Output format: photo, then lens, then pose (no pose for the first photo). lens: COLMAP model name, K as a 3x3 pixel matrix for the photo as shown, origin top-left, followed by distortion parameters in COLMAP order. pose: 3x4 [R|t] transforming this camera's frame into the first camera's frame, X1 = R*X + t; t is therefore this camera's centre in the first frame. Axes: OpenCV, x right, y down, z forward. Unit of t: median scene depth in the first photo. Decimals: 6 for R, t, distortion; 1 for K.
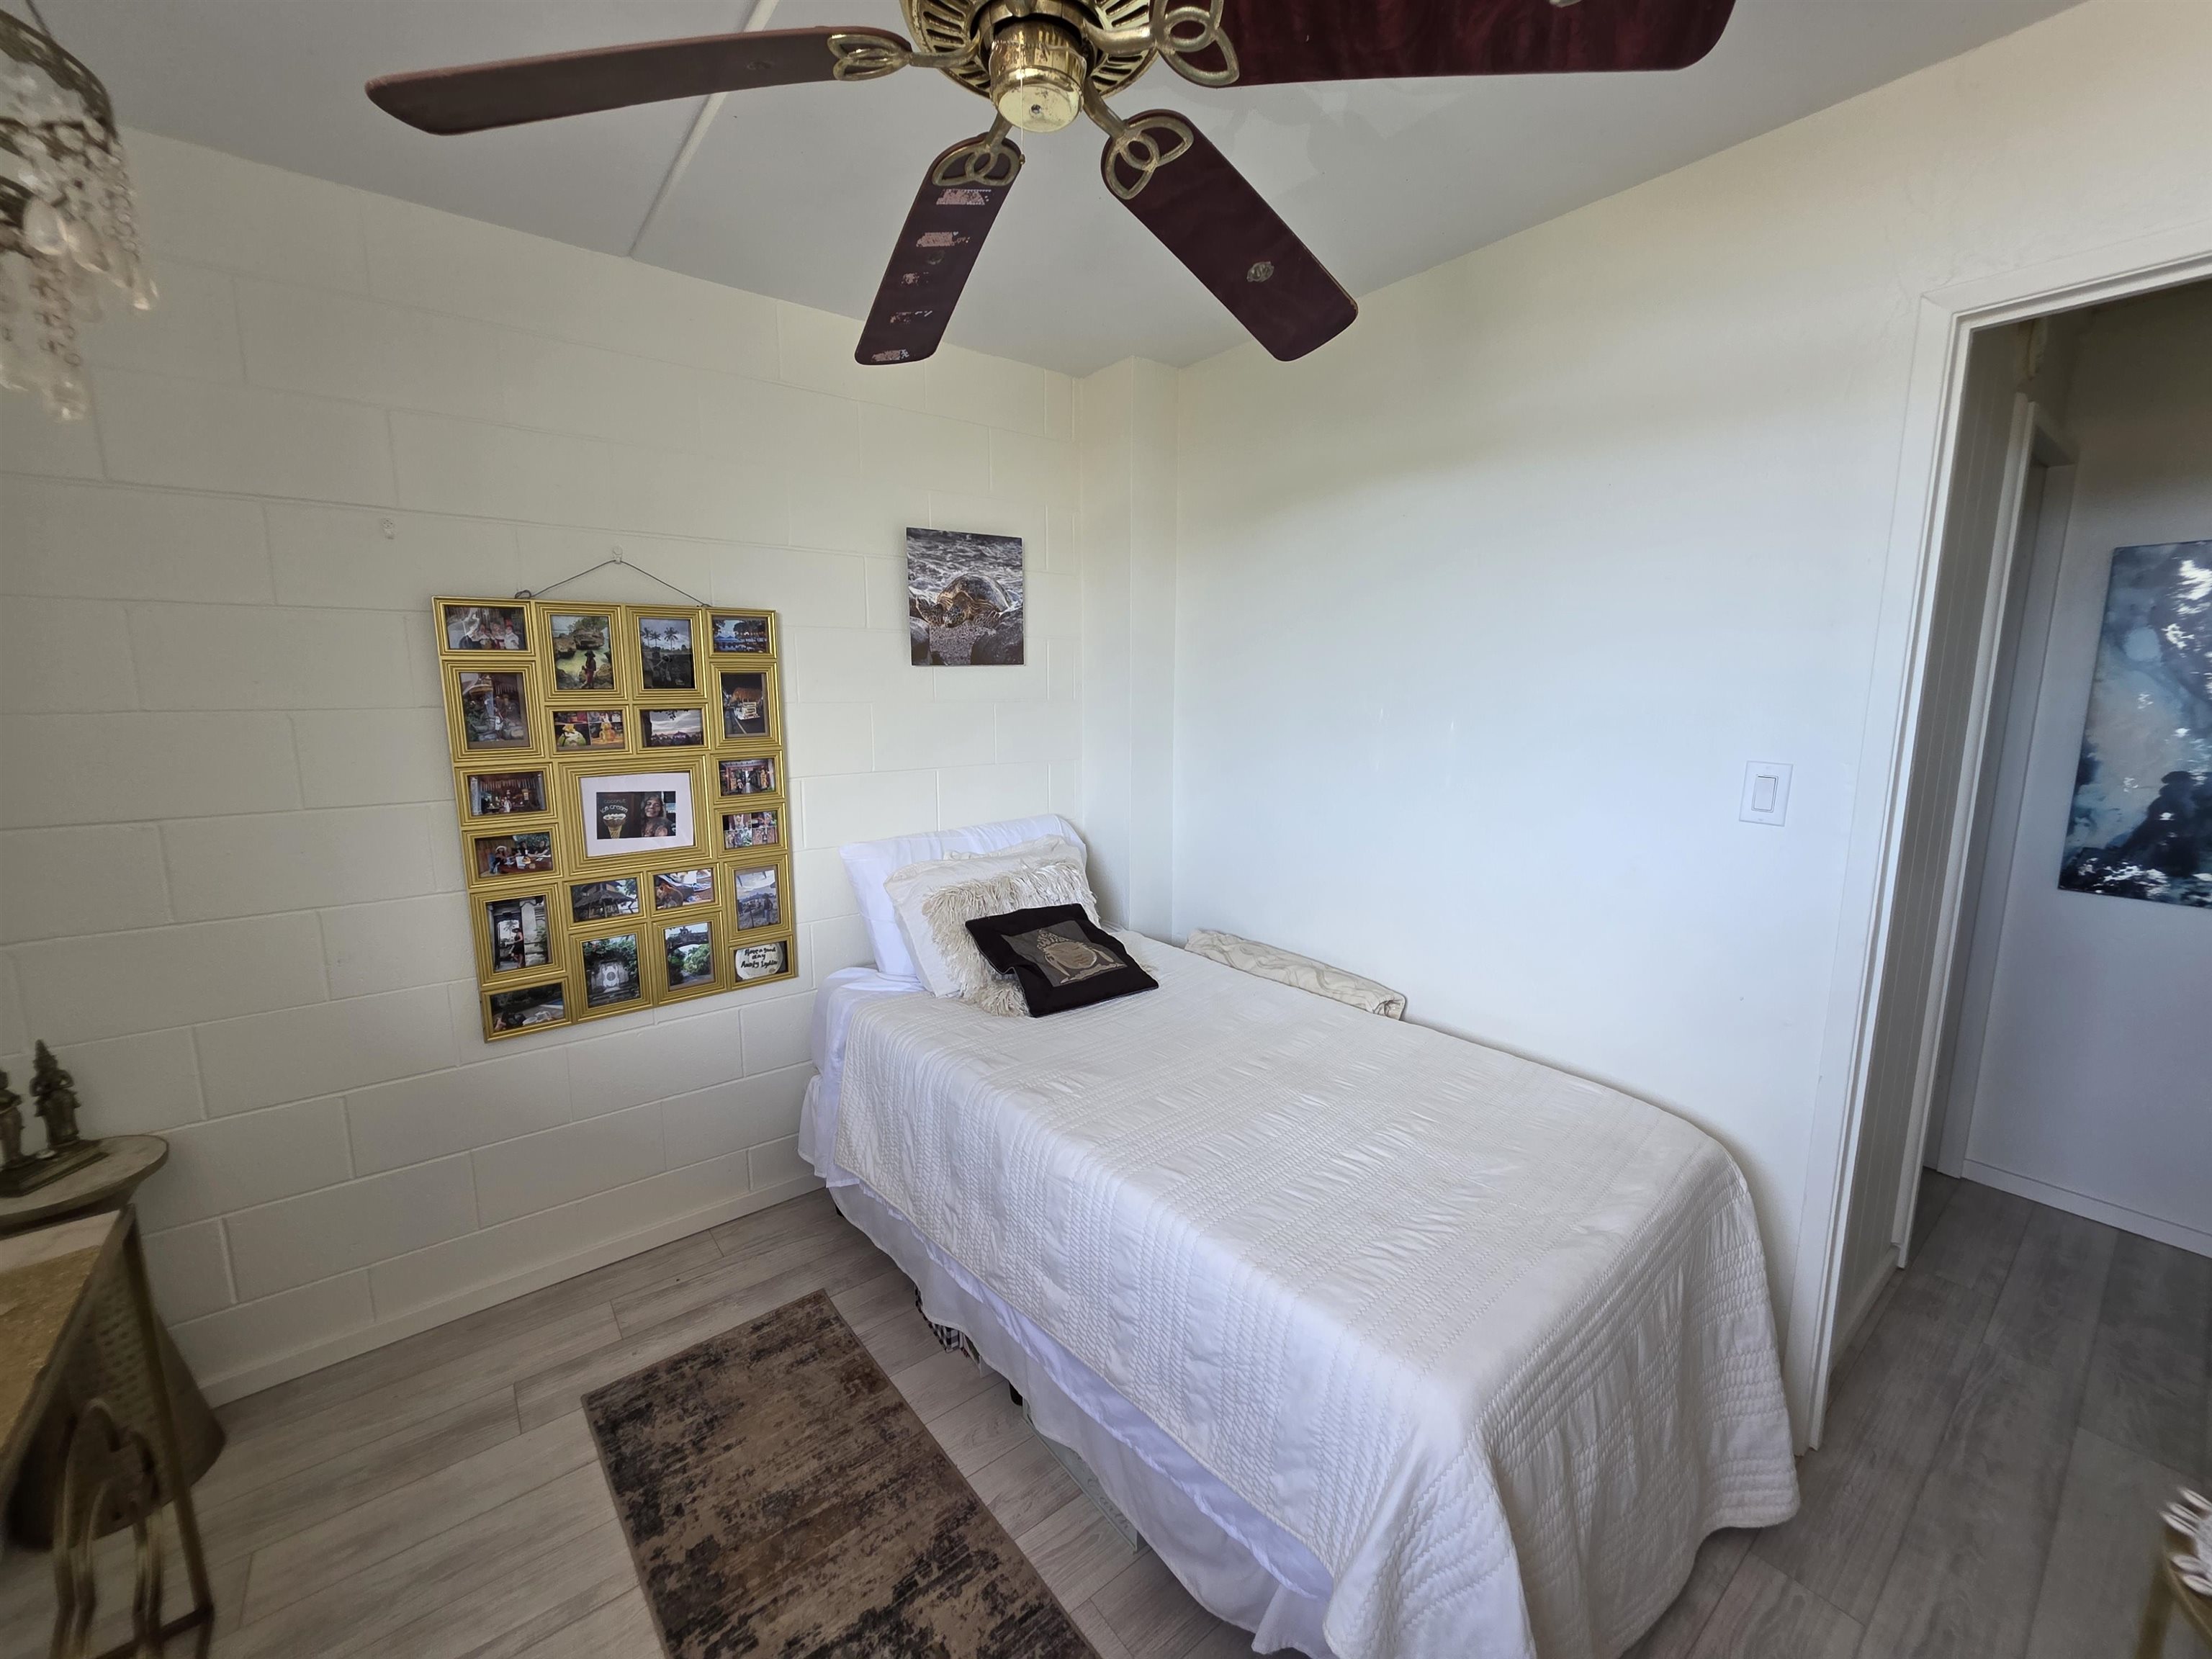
lens RADIAL K [[881.2, 0, 1097.8], [0, 881.2, 763.0], [0, 0, 1]] dist [-0.001876, 0.000569]
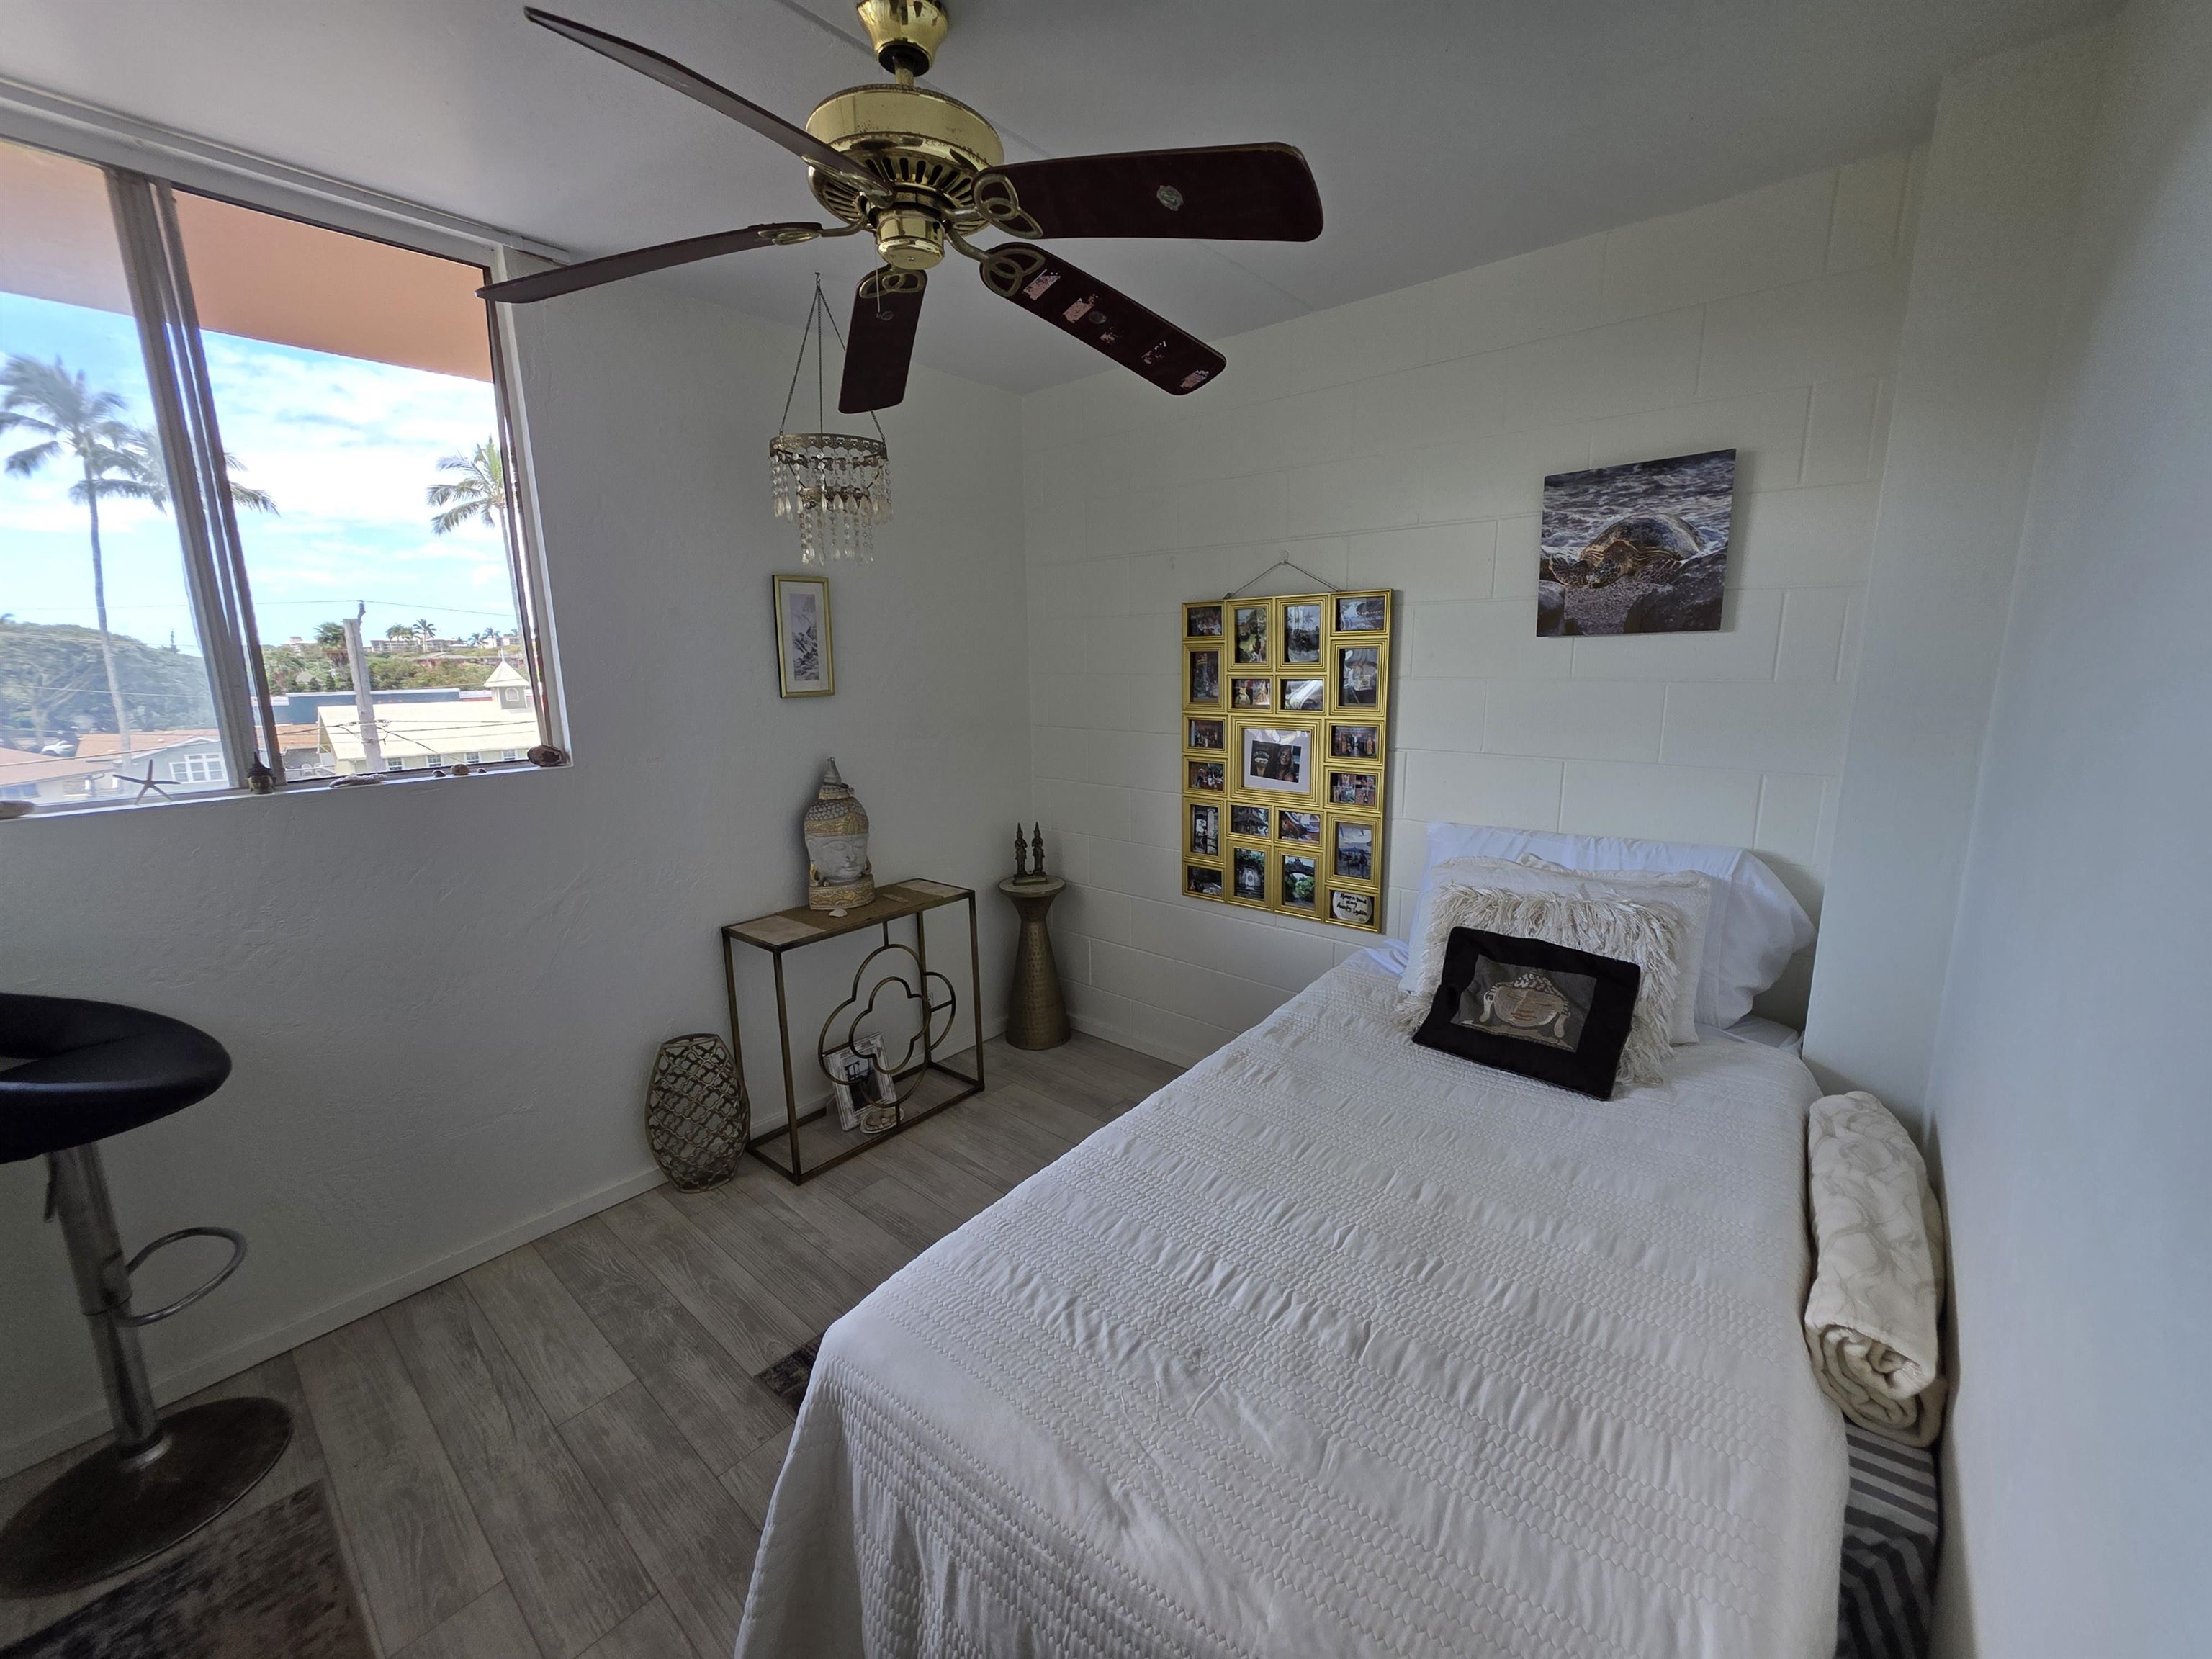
lens RADIAL K [[881.2, 0, 1097.8], [0, 881.2, 763.0], [0, 0, 1]] dist [-0.001876, 0.000569]
pose [[0.201129, 0.119456, -0.972254, 0.655249], [-0.077616, 0.991359, 0.105747, -0.053050], [0.976485, 0.054194, 0.208662, 0.468718]]
